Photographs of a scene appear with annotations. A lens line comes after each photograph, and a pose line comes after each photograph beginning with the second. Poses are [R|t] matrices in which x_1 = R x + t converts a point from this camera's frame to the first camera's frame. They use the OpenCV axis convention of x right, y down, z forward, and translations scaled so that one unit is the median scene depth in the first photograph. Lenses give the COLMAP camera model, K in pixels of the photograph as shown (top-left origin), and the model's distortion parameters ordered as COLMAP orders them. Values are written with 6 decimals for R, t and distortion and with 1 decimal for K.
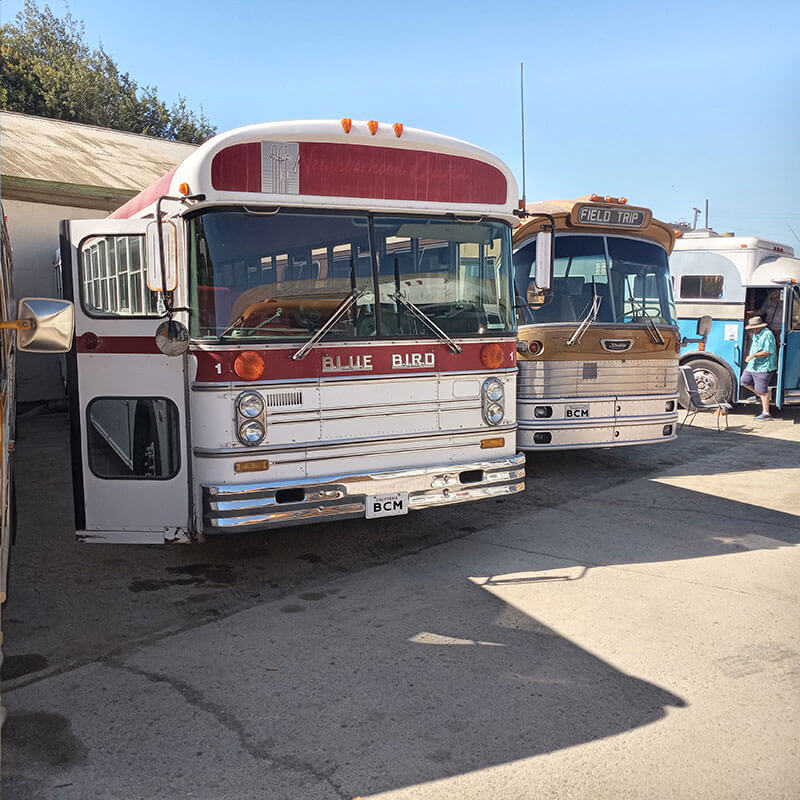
lens RADIAL K [[863.7, 0, 421.1], [0, 863.7, 397.3], [0, 0, 1]] dist [0.068868, -0.160493]
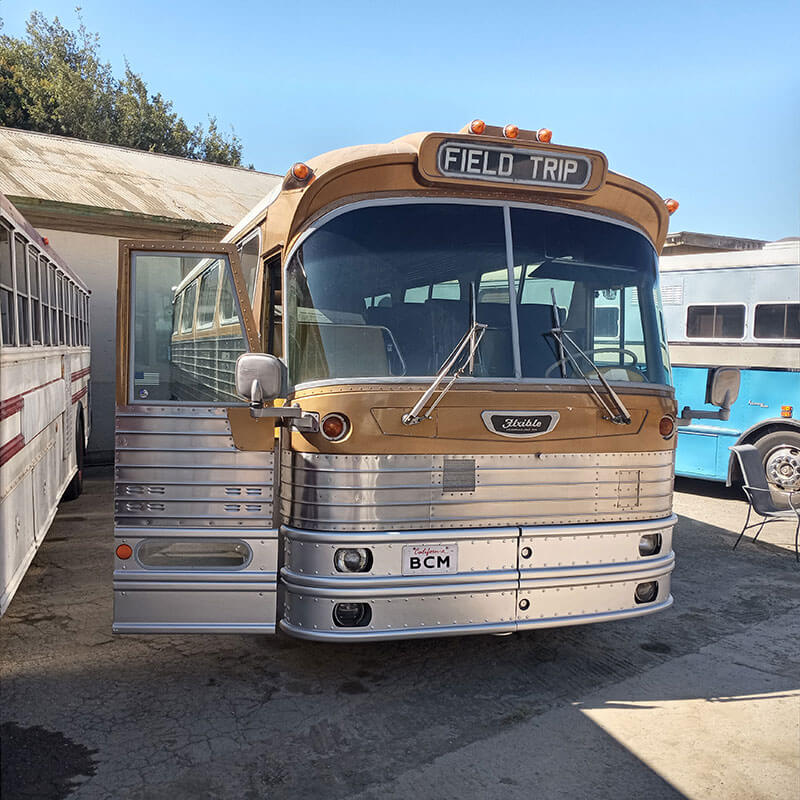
lens RADIAL K [[863.7, 0, 421.1], [0, 863.7, 397.3], [0, 0, 1]] dist [0.068868, -0.160493]
pose [[0.988594, 0.014766, -0.149882, 0.241774], [-0.022461, 0.998508, -0.049774, -0.049059], [0.148924, 0.052573, 0.987450, 0.505714]]
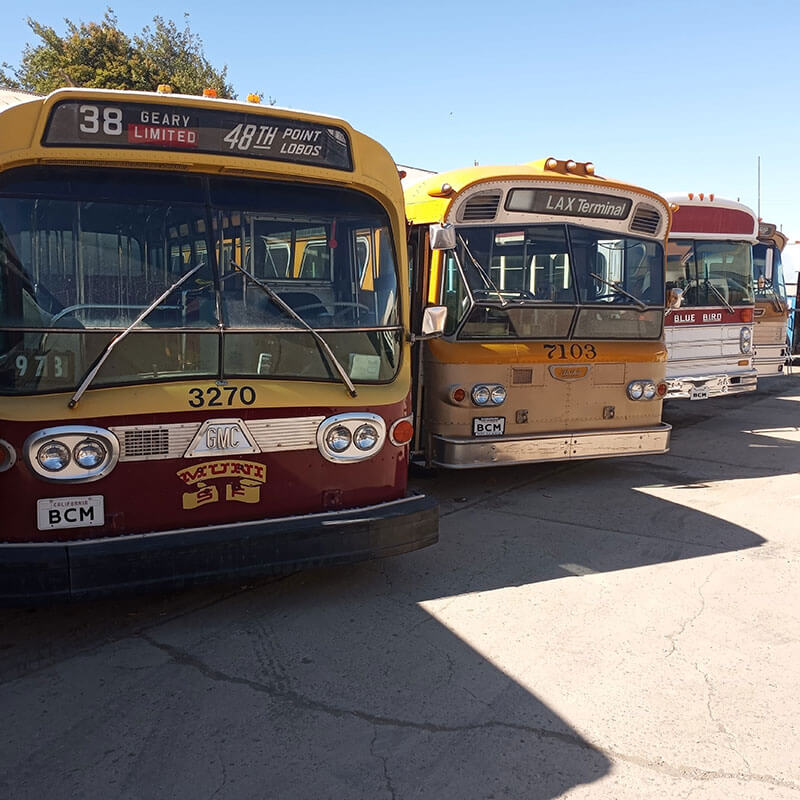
lens RADIAL K [[863.7, 0, 421.1], [0, 863.7, 397.3], [0, 0, 1]] dist [0.068868, -0.160493]
pose [[0.998921, -0.003502, 0.046317, -0.443118], [0.002197, 0.999600, 0.028193, 0.046539], [-0.046397, -0.028060, 0.998529, -0.529438]]
